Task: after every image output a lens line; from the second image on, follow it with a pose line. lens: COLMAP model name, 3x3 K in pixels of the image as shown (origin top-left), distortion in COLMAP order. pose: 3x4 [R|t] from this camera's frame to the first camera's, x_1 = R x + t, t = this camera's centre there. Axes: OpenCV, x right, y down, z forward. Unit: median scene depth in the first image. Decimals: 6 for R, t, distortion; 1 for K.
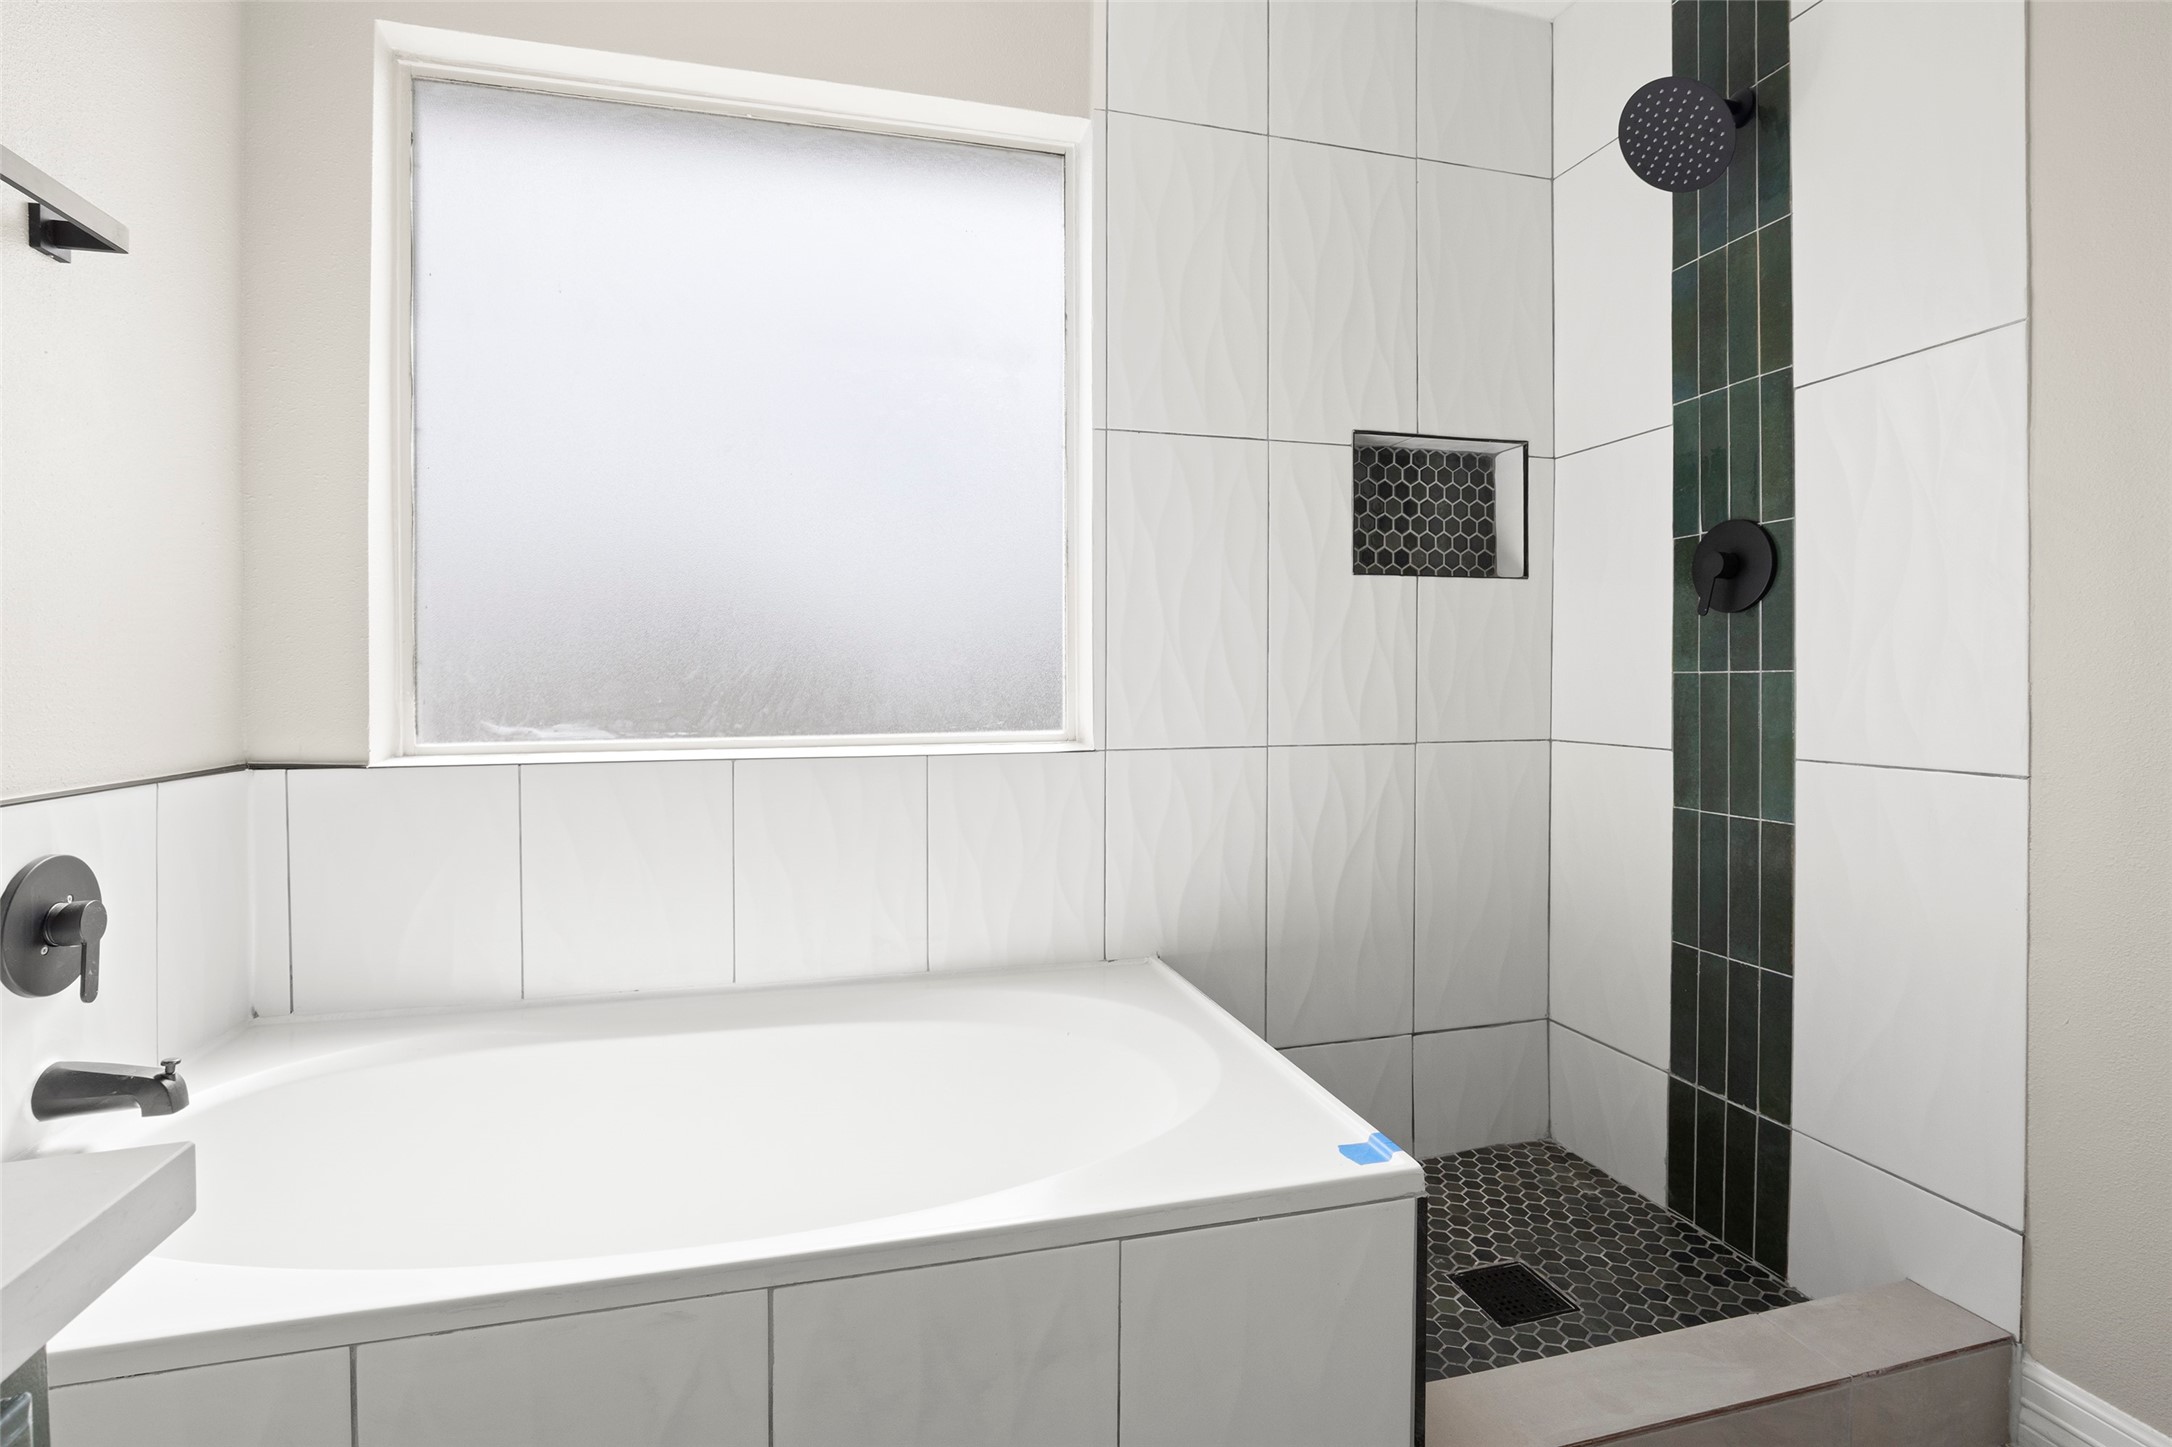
lens RADIAL K [[1009.3, 0, 1084.7], [0, 1009.3, 677.5], [0, 0, 1]] dist [-0.014172, -0.000467]
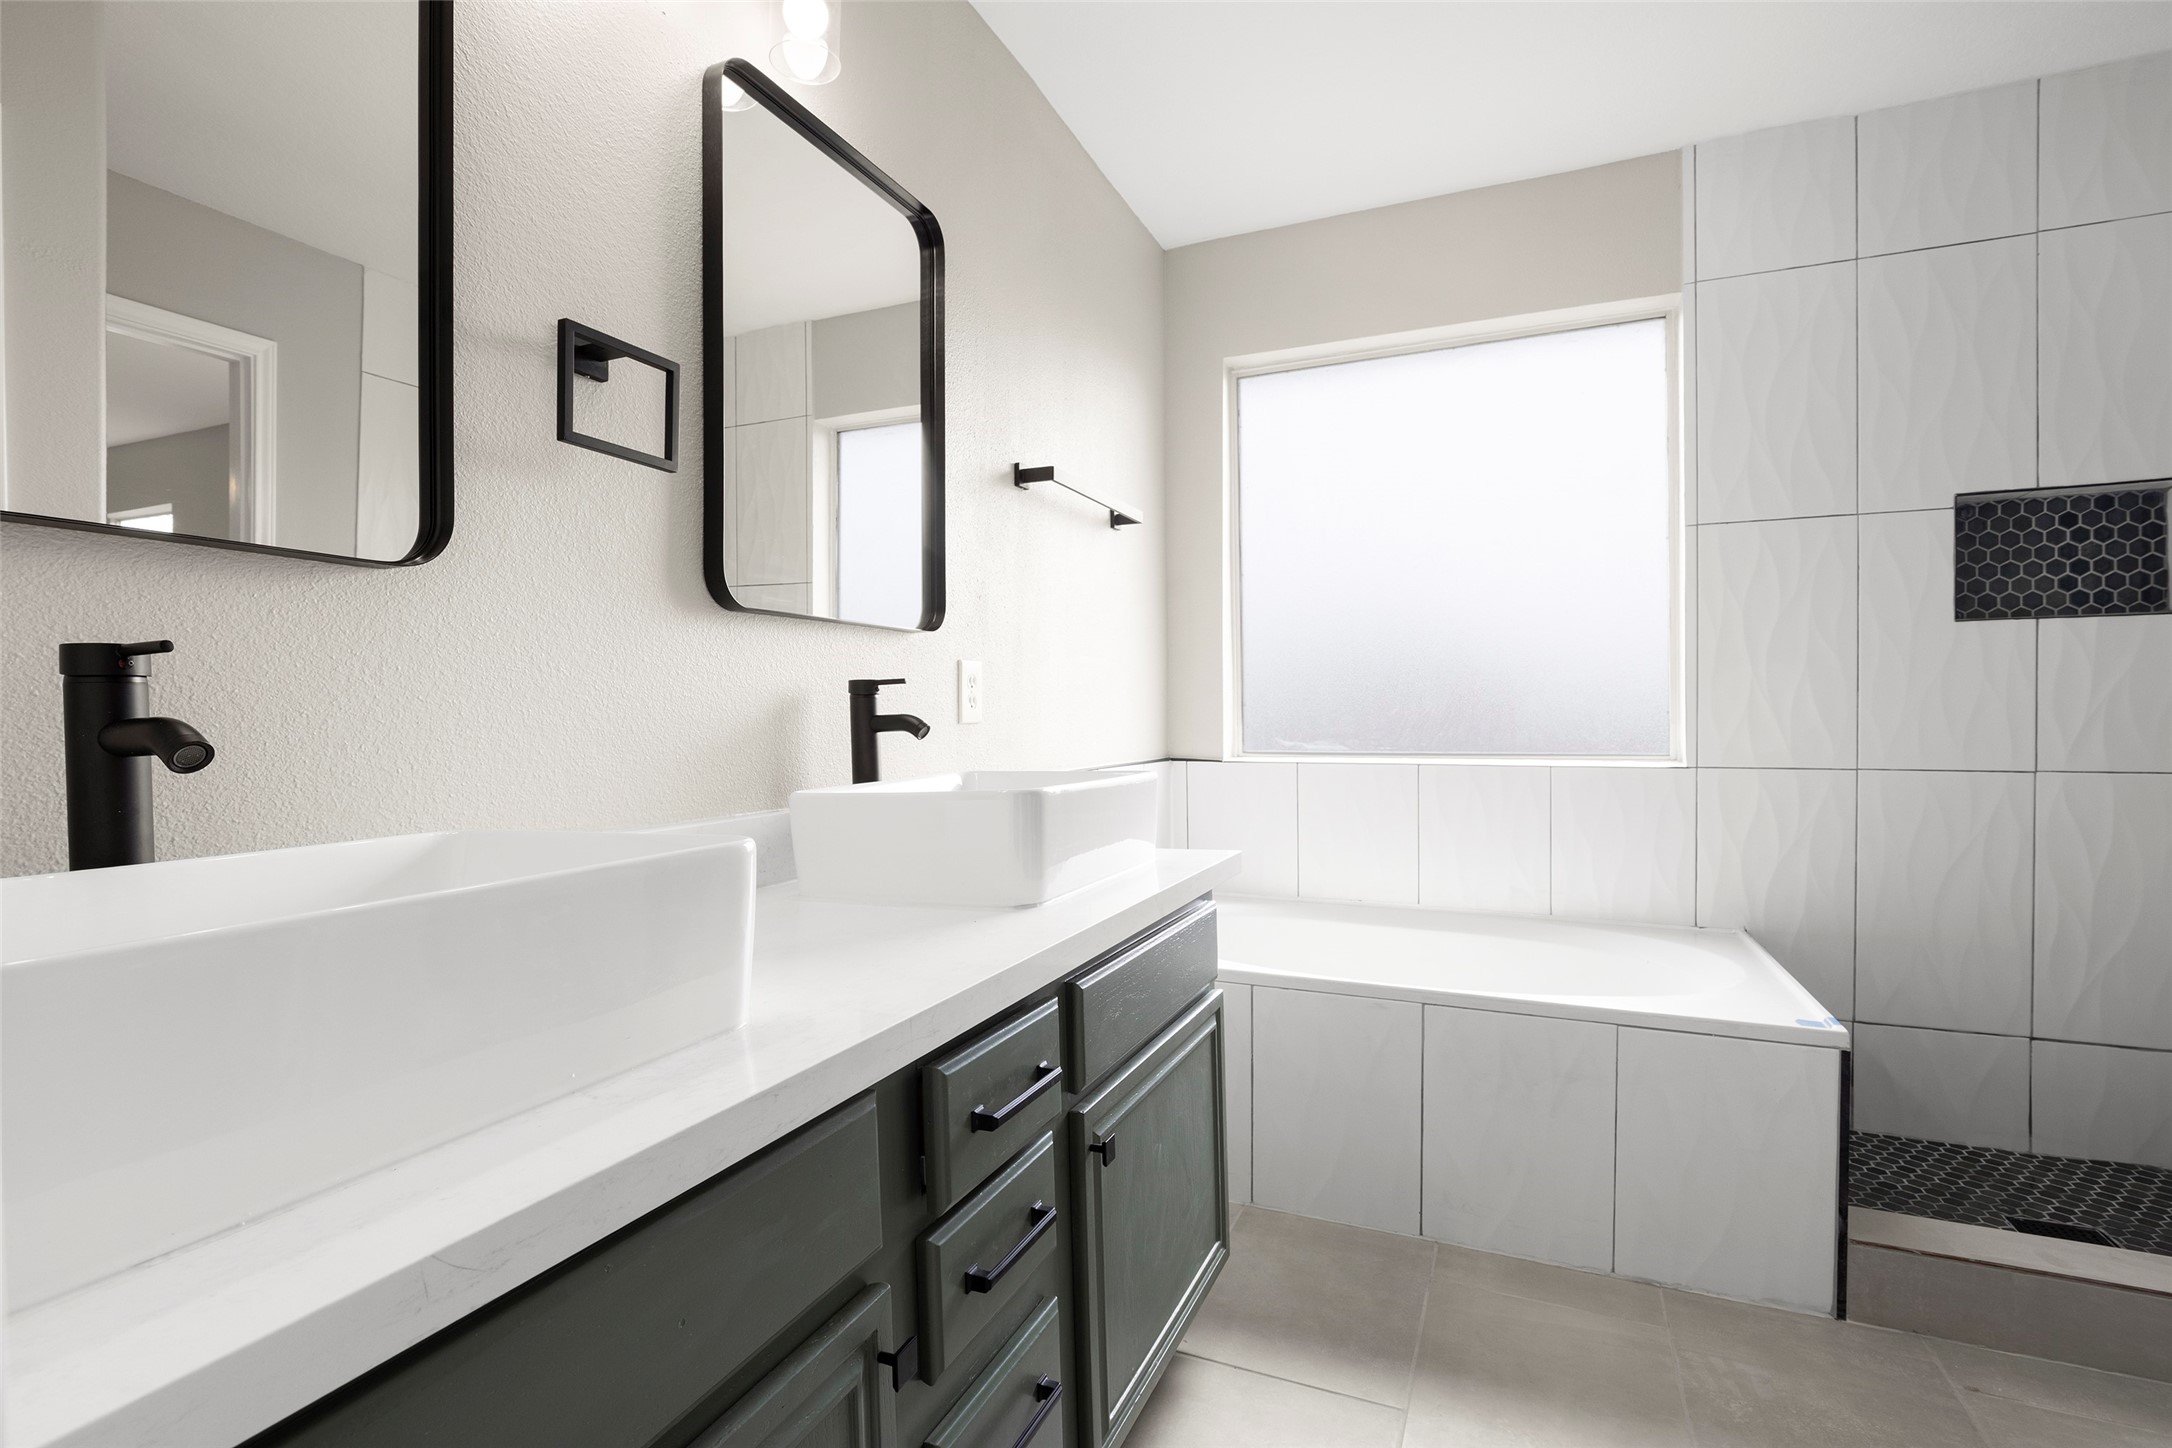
lens RADIAL K [[1009.3, 0, 1083.1], [0, 1009.3, 724.8], [0, 0, 1]] dist [-0.014172, -0.000467]
pose [[0.778014, 0.004119, -0.628233, 0.219620], [0.003676, 0.999932, 0.011108, -0.001435], [0.628236, -0.010952, 0.777946, -0.522846]]
